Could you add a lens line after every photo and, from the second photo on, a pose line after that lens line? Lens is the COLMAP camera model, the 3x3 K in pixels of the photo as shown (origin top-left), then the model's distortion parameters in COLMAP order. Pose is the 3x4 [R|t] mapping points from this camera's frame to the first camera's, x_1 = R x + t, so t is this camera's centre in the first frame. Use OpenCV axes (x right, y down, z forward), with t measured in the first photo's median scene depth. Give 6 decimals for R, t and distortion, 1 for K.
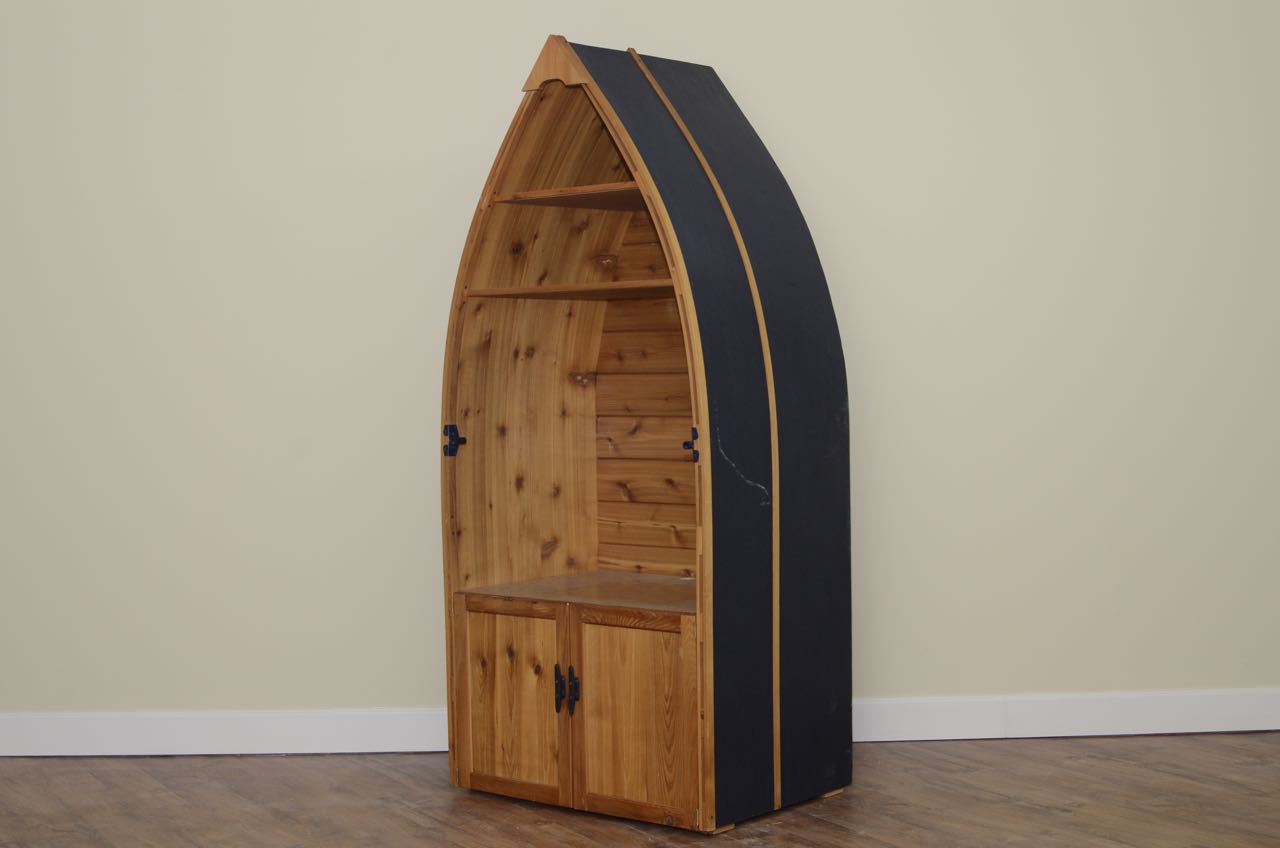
lens RADIAL K [[1942.1, 0, 640.0], [0, 1942.1, 424.0], [0, 0, 1]] dist [-0.226417, -0.014777]
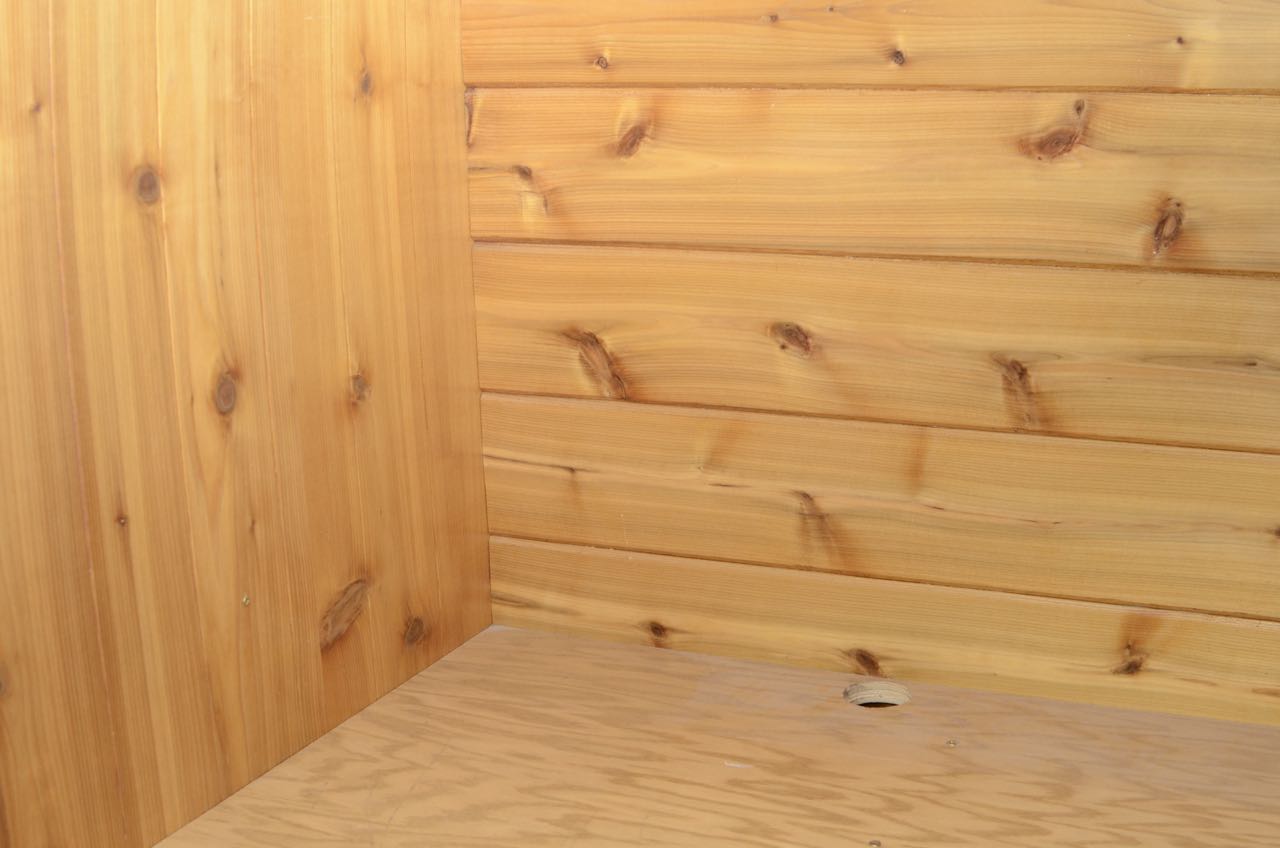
lens RADIAL K [[1942.1, 0, 640.0], [0, 1942.1, 424.0], [0, 0, 1]] dist [-0.226417, -0.014777]
pose [[0.971498, -0.072793, 0.225594, -0.064639], [0.026641, 0.979182, 0.201227, -0.011792], [-0.235545, -0.189482, 0.953213, 0.741570]]
